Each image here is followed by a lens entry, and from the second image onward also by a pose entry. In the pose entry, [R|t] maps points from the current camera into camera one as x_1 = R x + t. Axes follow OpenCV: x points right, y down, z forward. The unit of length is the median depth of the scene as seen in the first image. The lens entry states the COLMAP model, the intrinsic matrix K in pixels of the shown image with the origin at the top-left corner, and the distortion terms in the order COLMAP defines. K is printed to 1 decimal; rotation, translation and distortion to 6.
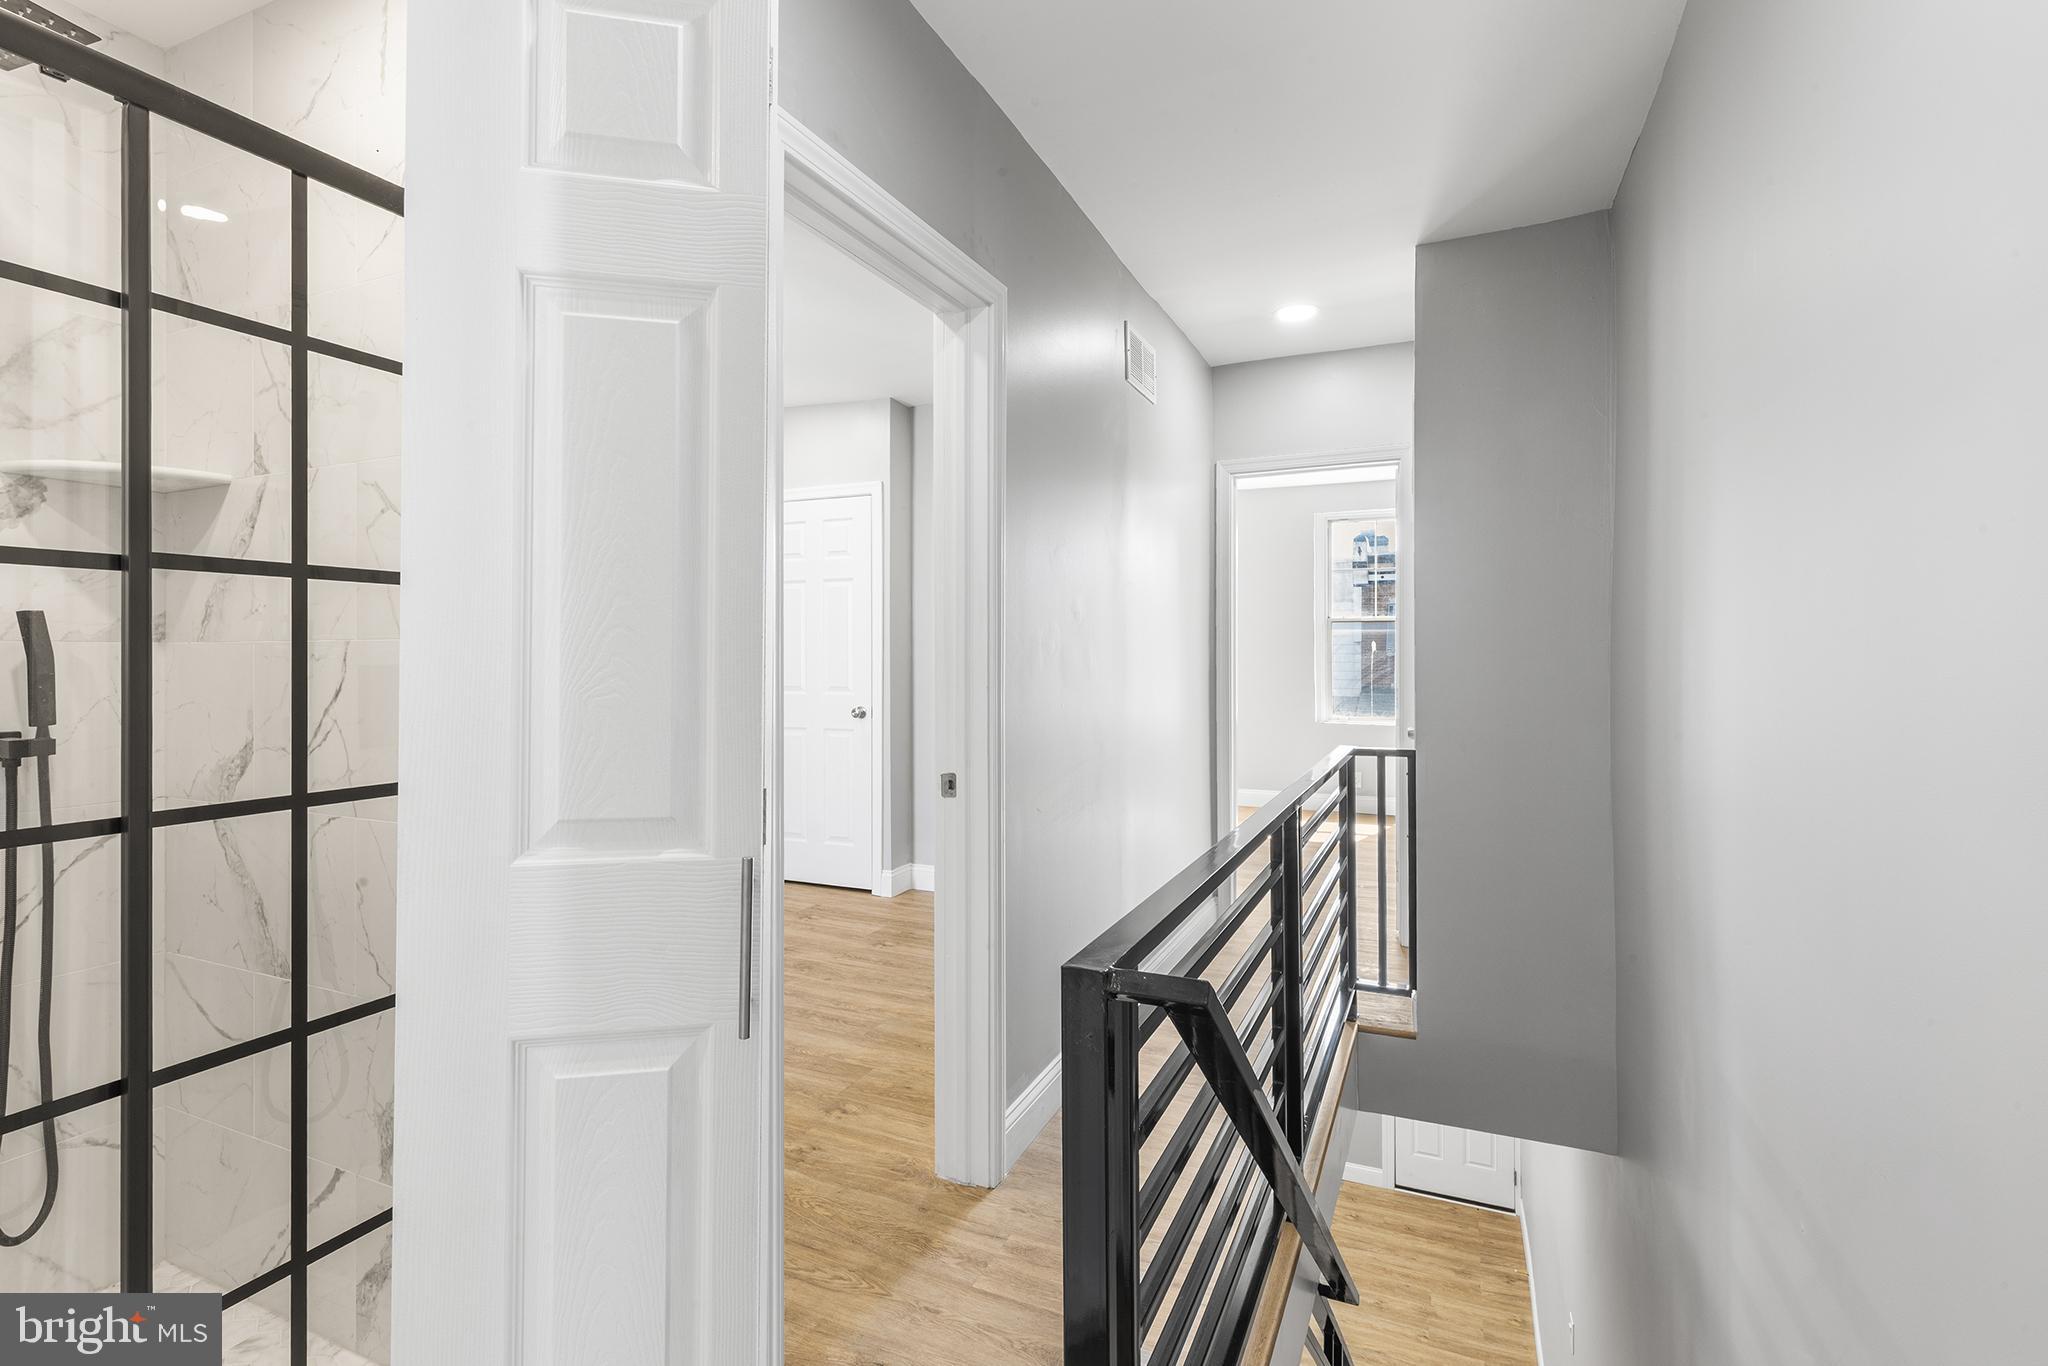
lens RADIAL K [[924.6, 0, 1027.5], [0, 924.6, 670.0], [0, 0, 1]] dist [0.007950, -0.001409]
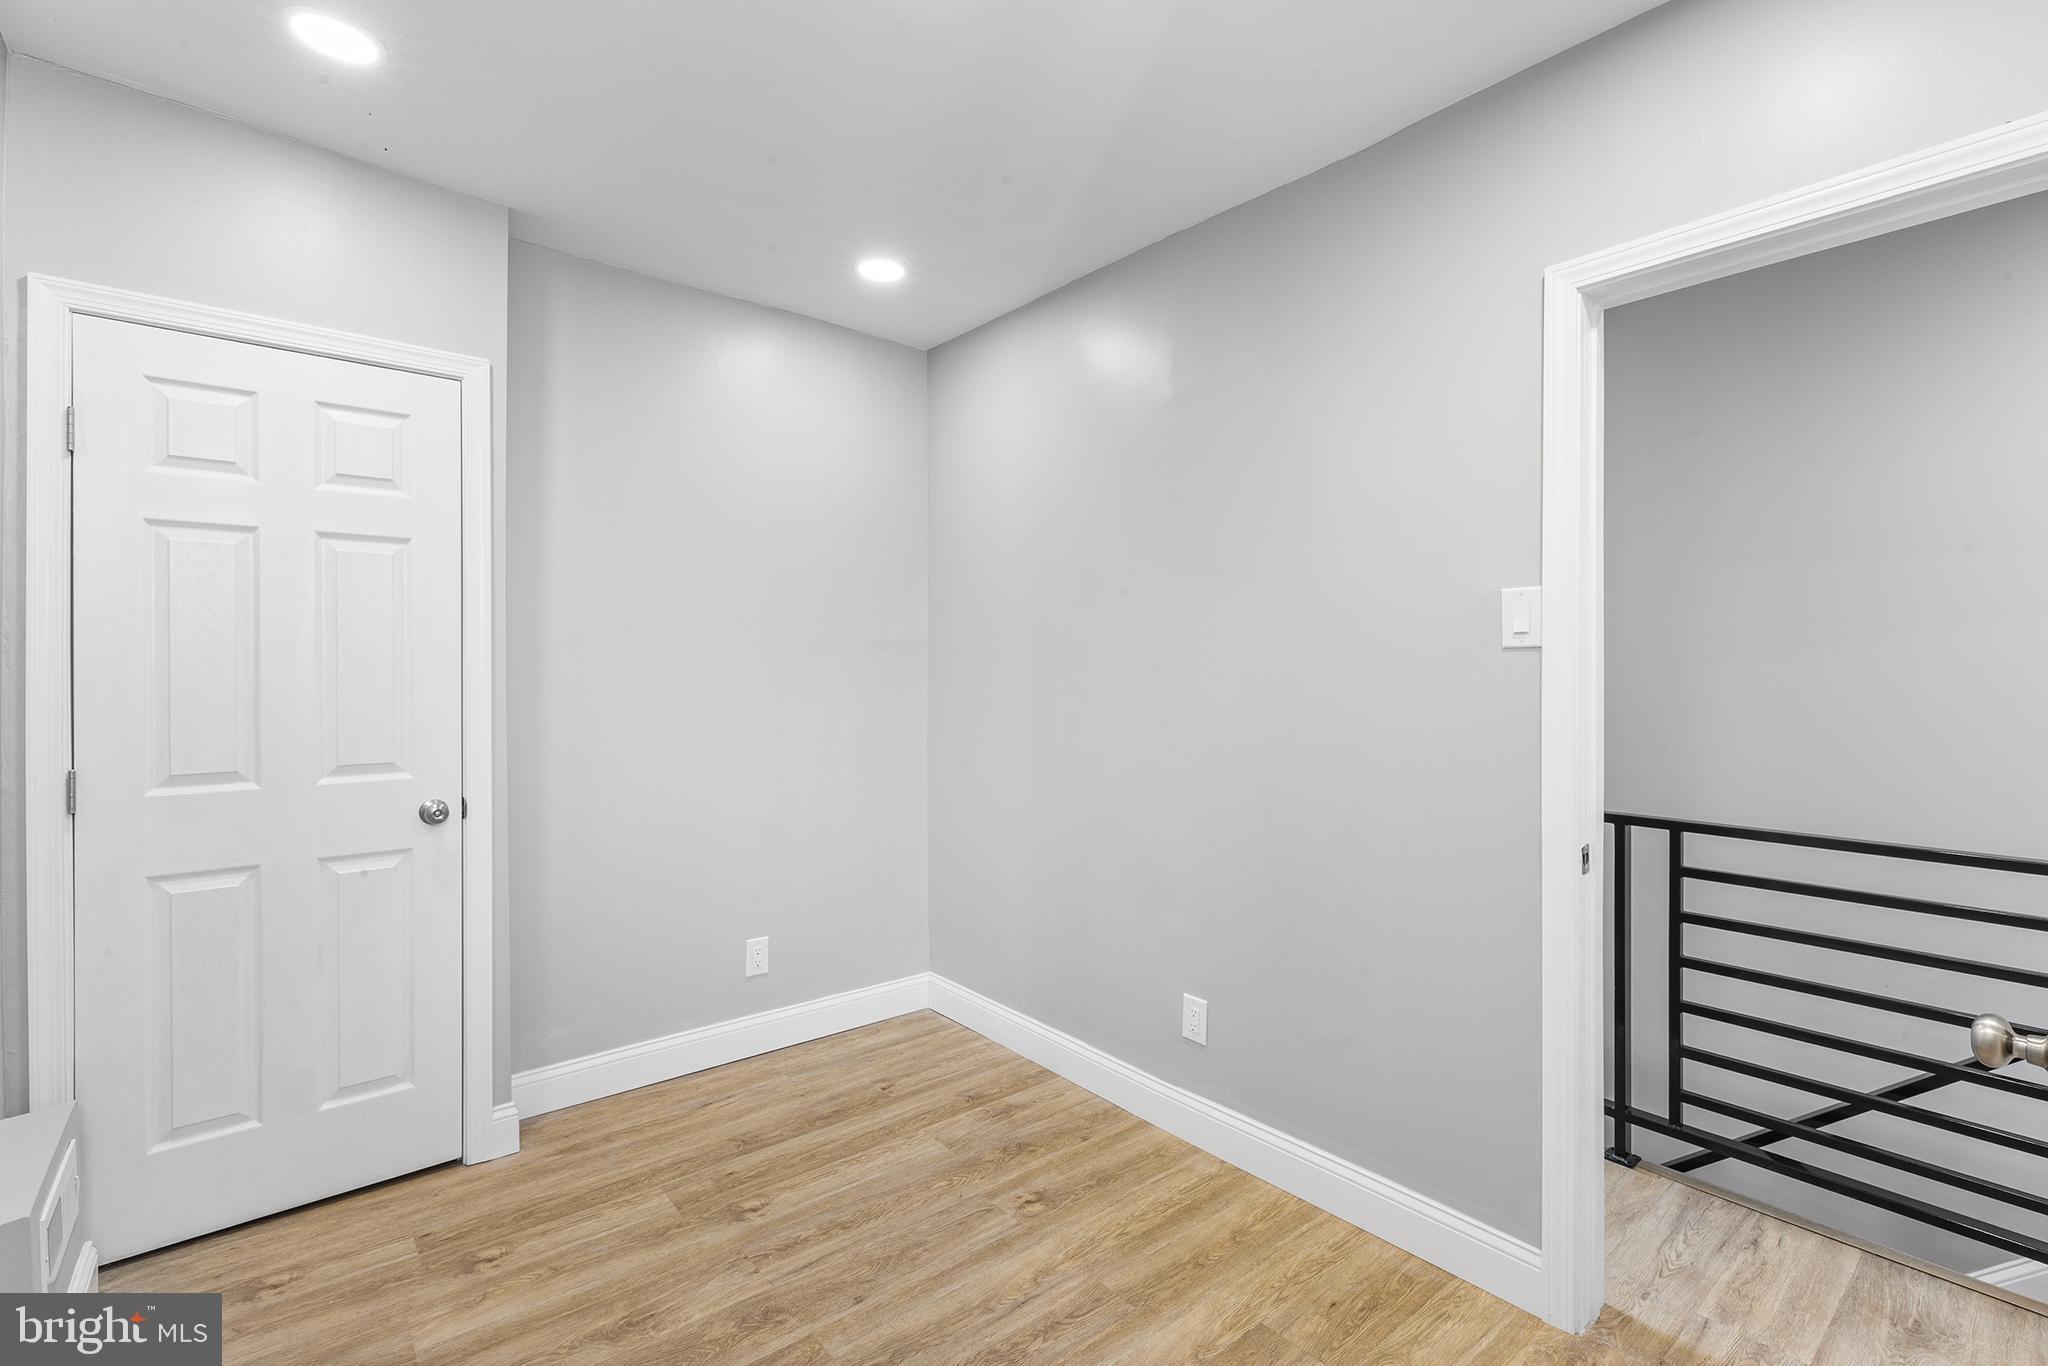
lens RADIAL K [[924.6, 0, 1029.9], [0, 924.6, 685.6], [0, 0, 1]] dist [0.007950, -0.001409]
pose [[0.435524, -0.015384, 0.900046, -0.492201], [0.006941, 0.999882, 0.013732, -0.026731], [-0.900150, 0.000266, 0.435579, 0.500063]]
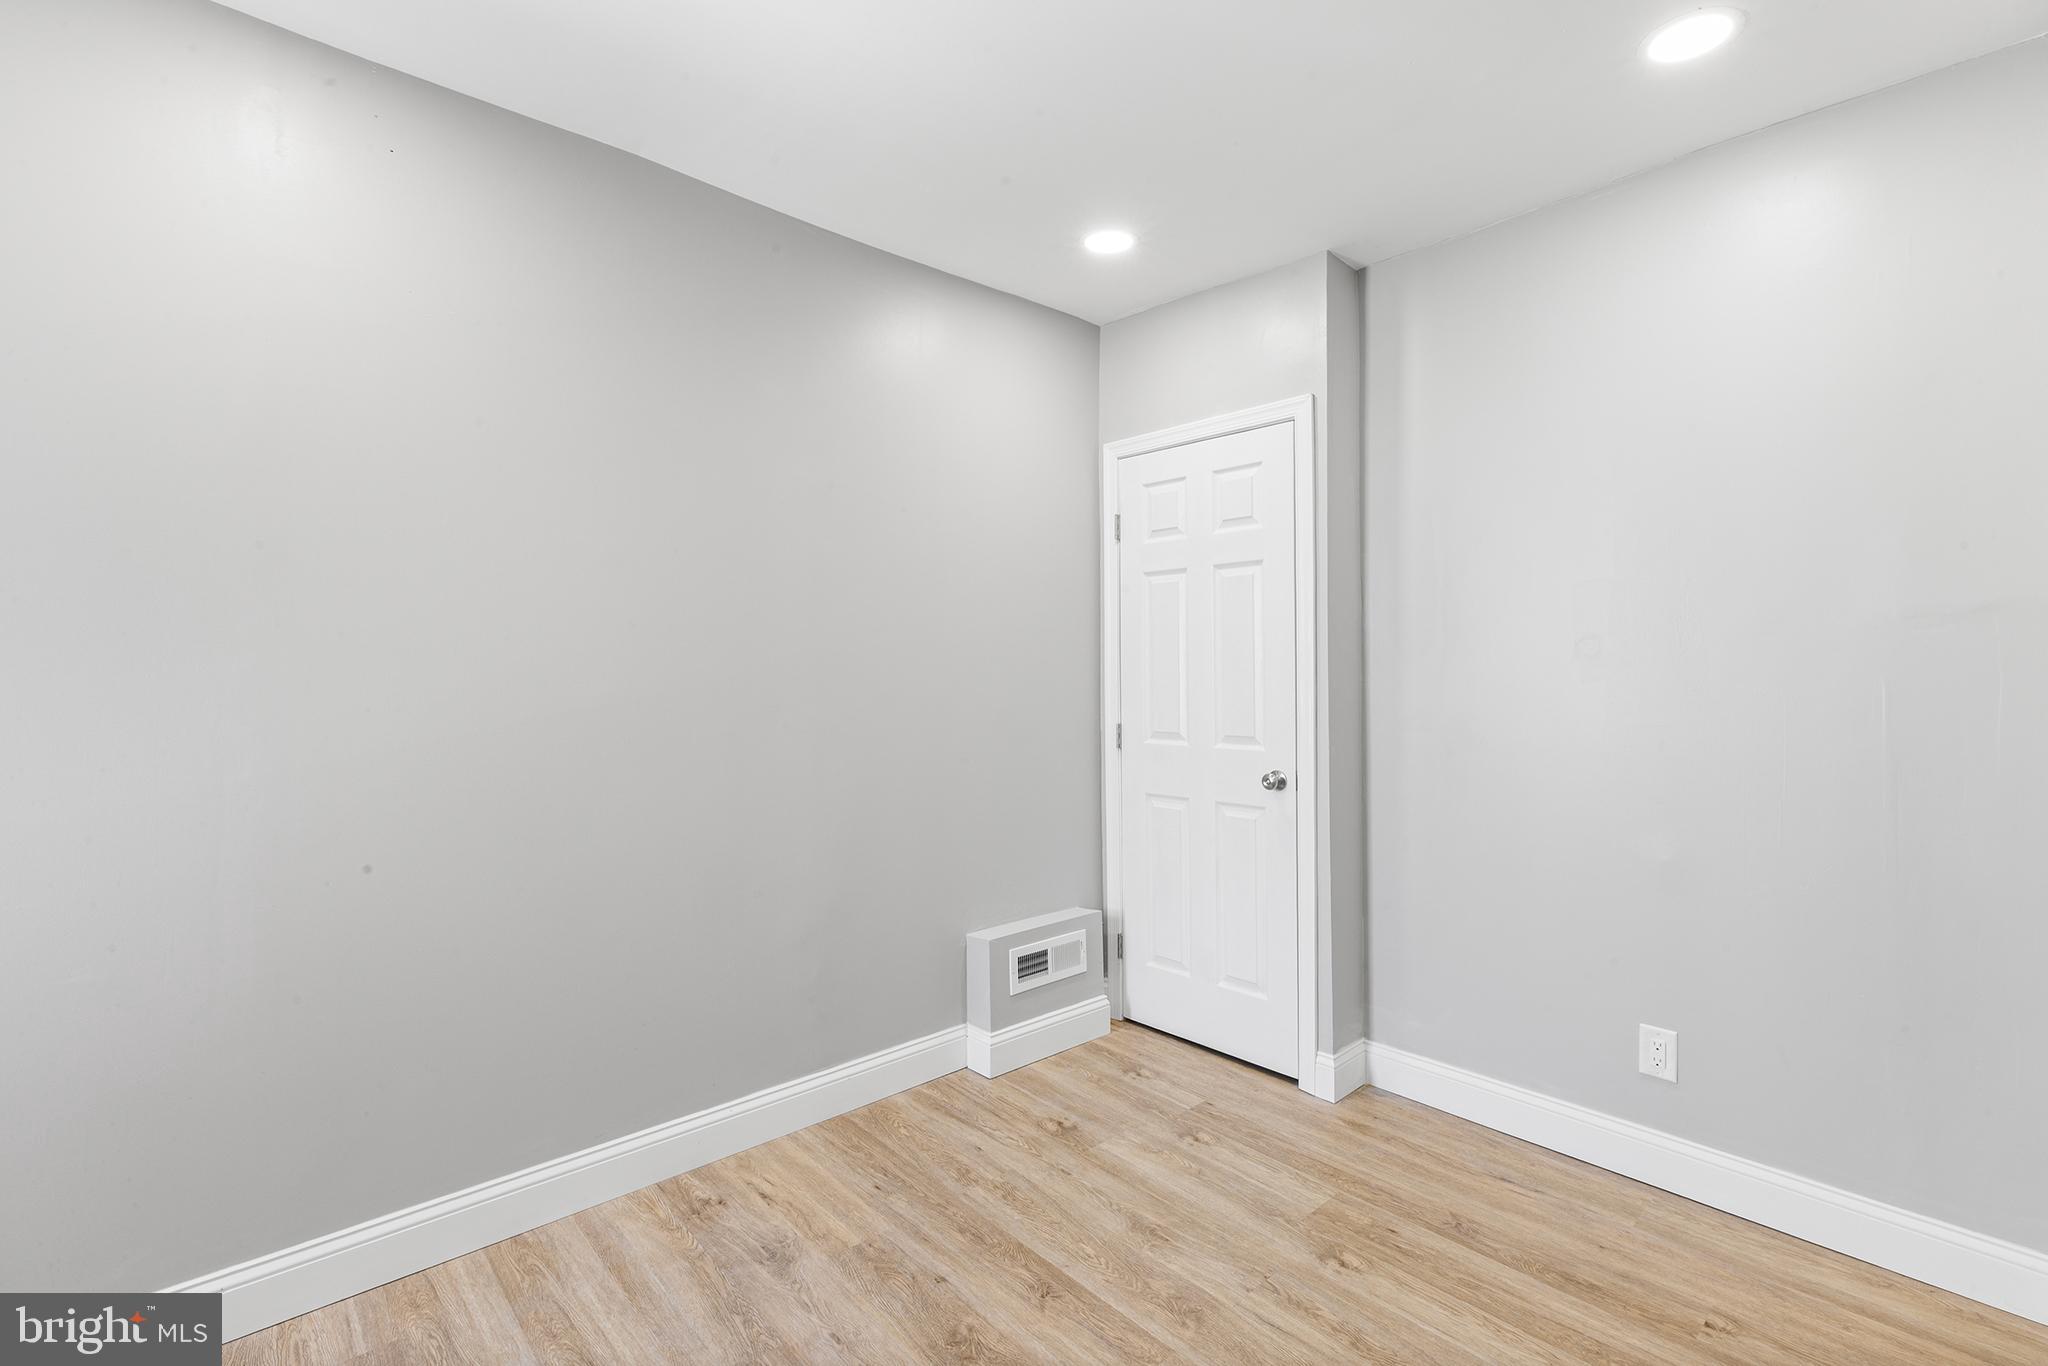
lens RADIAL K [[924.6, 0, 1019.4], [0, 924.6, 665.2], [0, 0, 1]] dist [0.007950, -0.001409]
pose [[0.915732, -0.005471, -0.401752, -0.092296], [0.001602, 0.999949, -0.009965, -0.024027], [0.401786, 0.008482, 0.915694, 0.380898]]
